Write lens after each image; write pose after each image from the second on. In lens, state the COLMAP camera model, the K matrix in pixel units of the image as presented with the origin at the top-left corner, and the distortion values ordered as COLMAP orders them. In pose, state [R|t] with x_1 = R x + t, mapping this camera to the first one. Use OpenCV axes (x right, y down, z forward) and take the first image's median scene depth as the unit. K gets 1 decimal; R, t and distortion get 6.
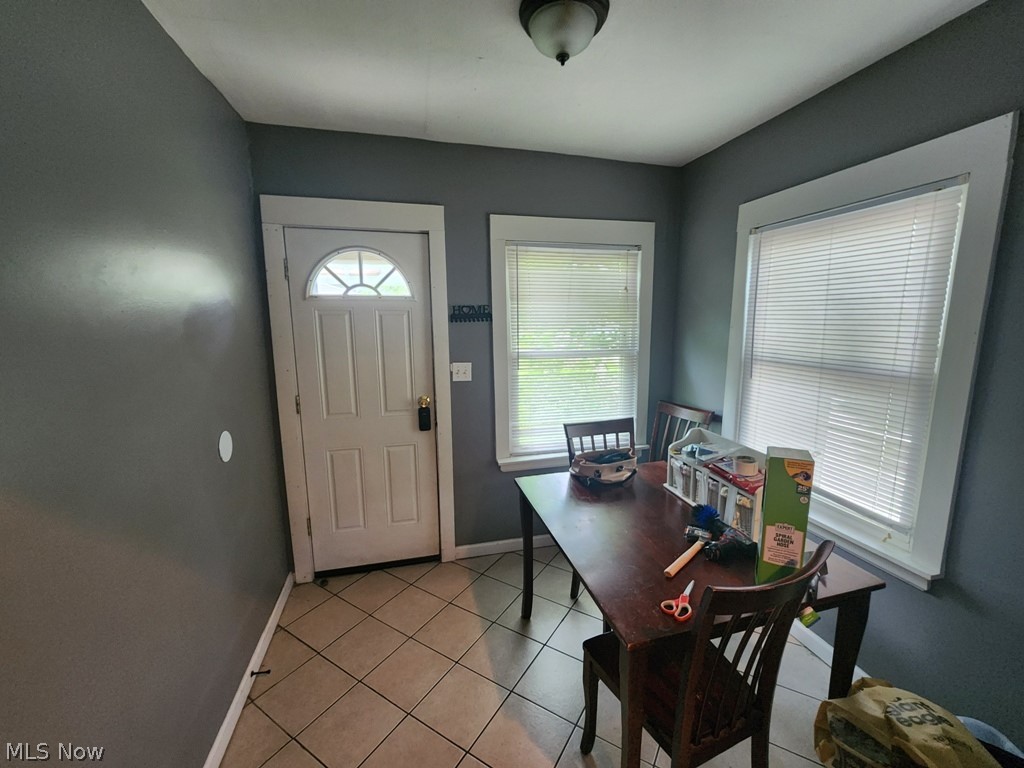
lens RADIAL K [[422.7, 0, 514.8], [0, 422.7, 380.9], [0, 0, 1]] dist [-0.000477, 0.000923]
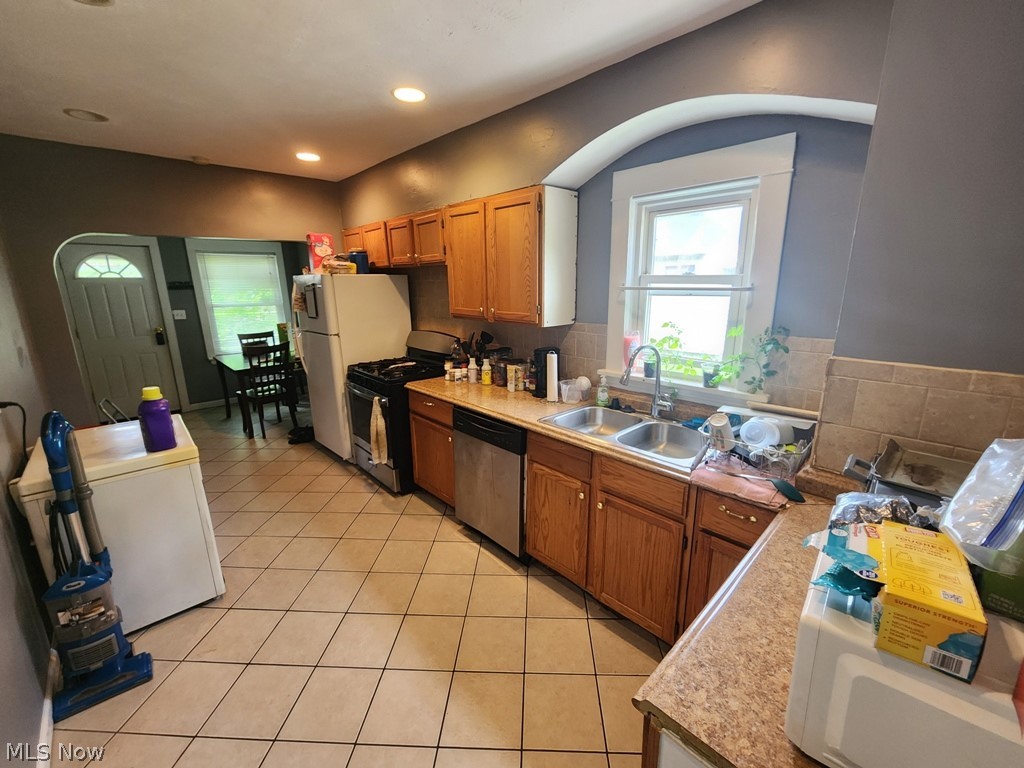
lens RADIAL K [[422.7, 0, 508.0], [0, 422.7, 380.0], [0, 0, 1]] dist [-0.000477, 0.000923]
pose [[0.865113, -0.118191, 0.487453, 0.225151], [0.079656, 0.991881, 0.099128, 0.226213], [-0.495212, -0.046928, 0.867504, -1.649196]]
